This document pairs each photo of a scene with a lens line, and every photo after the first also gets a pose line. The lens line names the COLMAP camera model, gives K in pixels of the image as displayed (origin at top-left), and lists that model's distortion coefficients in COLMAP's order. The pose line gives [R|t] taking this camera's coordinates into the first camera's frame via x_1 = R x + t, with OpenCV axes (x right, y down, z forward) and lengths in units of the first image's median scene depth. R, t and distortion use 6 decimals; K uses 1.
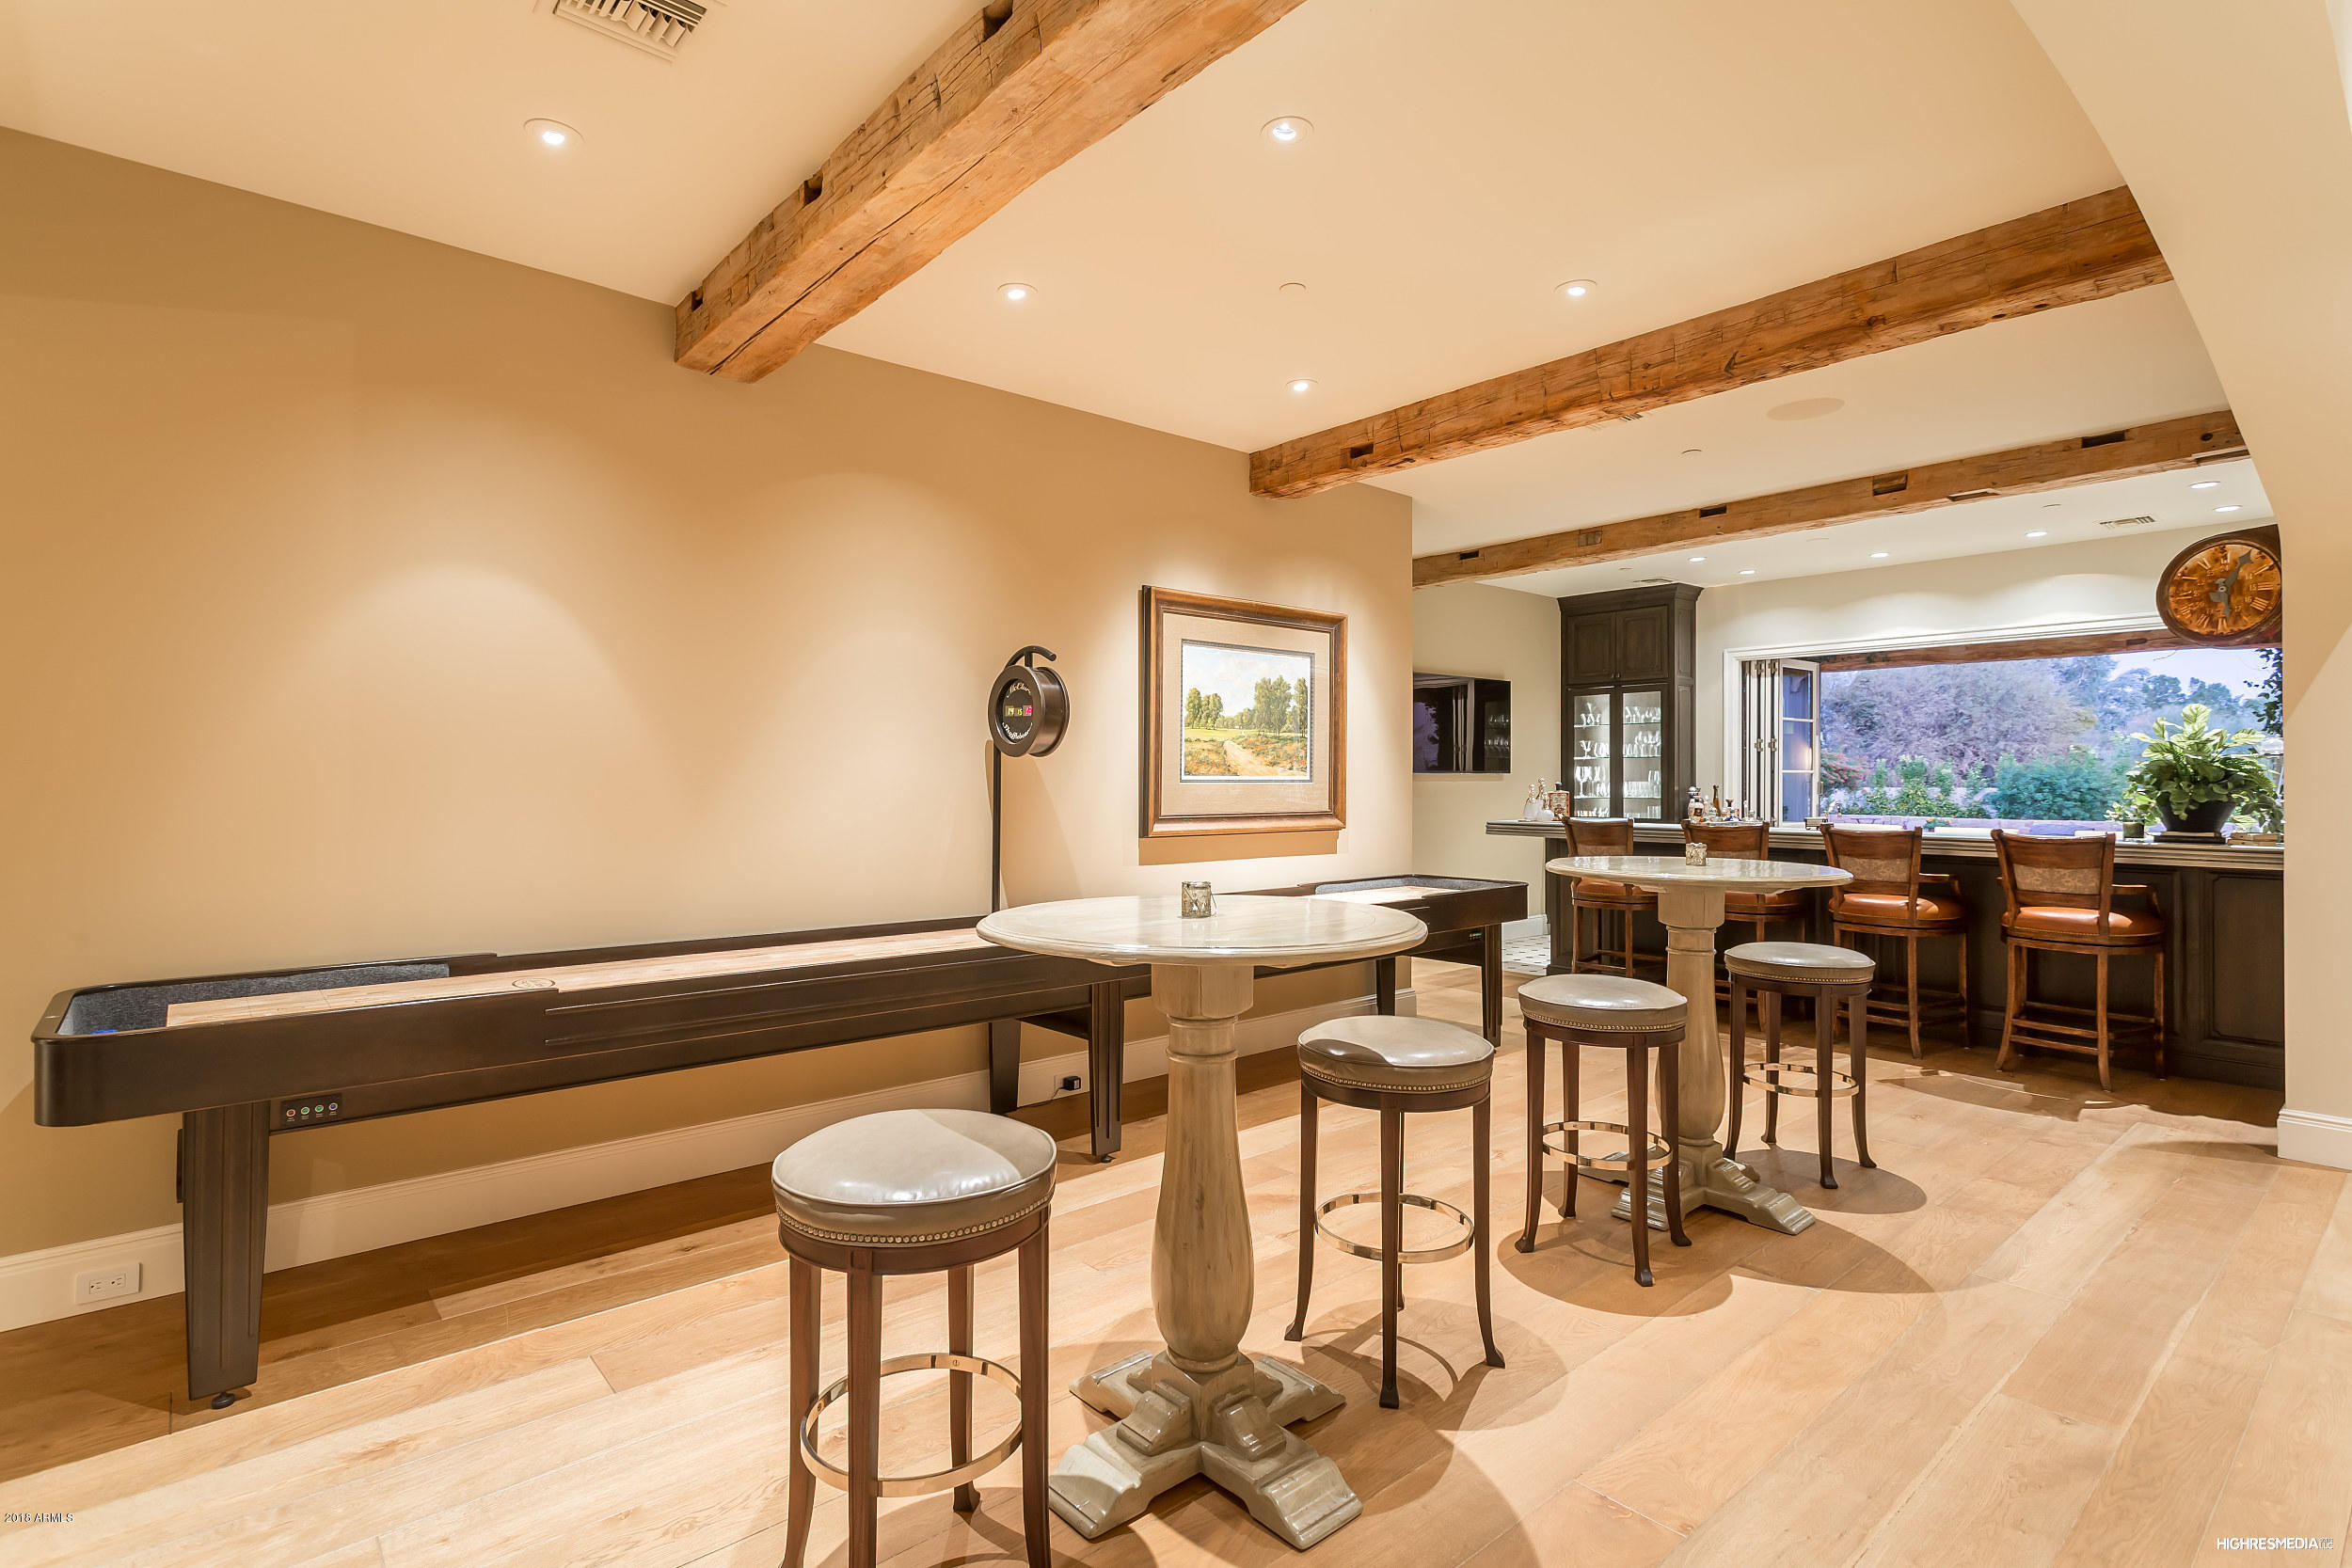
lens RADIAL K [[1119.2, 0, 1162.6], [0, 1119.2, 768.4], [0, 0, 1]] dist [0.000819, -0.000039]
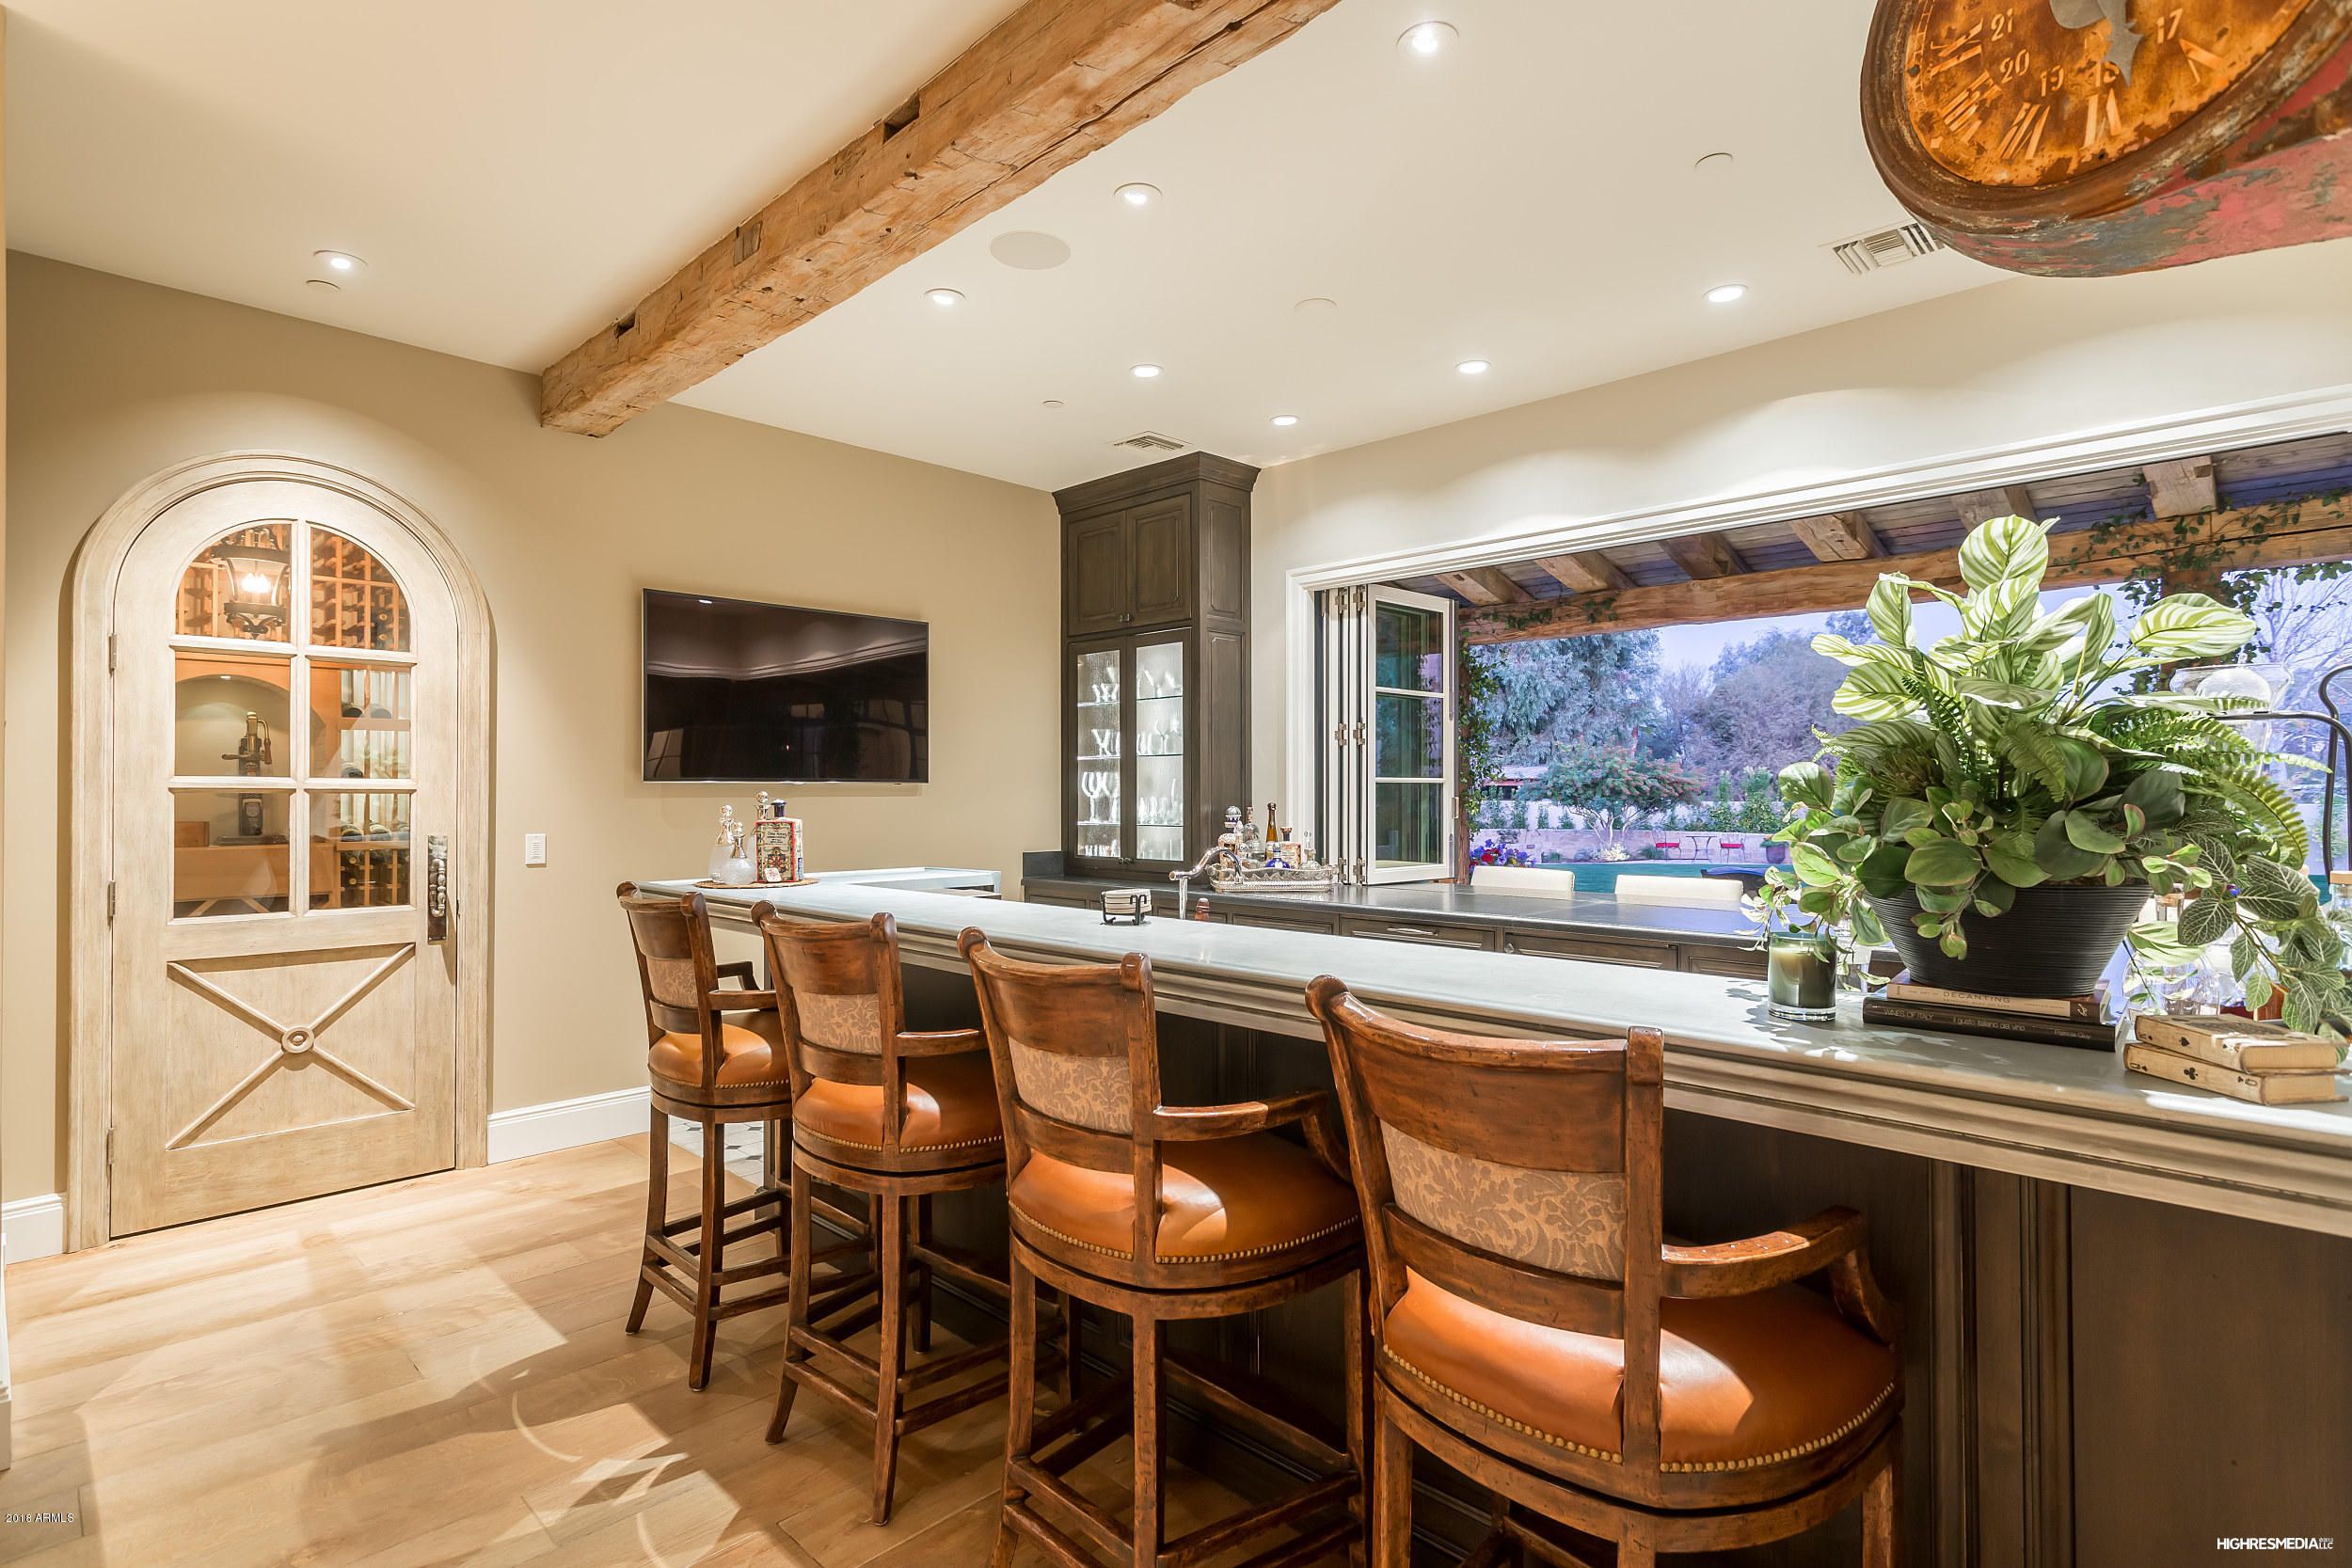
lens RADIAL K [[1146.4, 0, 1170.5], [0, 1146.4, 776.5], [0, 0, 1]] dist [0.002778, 0.000370]
pose [[0.995275, 0.000773, 0.097092, 0.544514], [-0.000316, 0.999989, -0.004722, 0.005625], [-0.097095, 0.004669, 0.995264, 0.582632]]
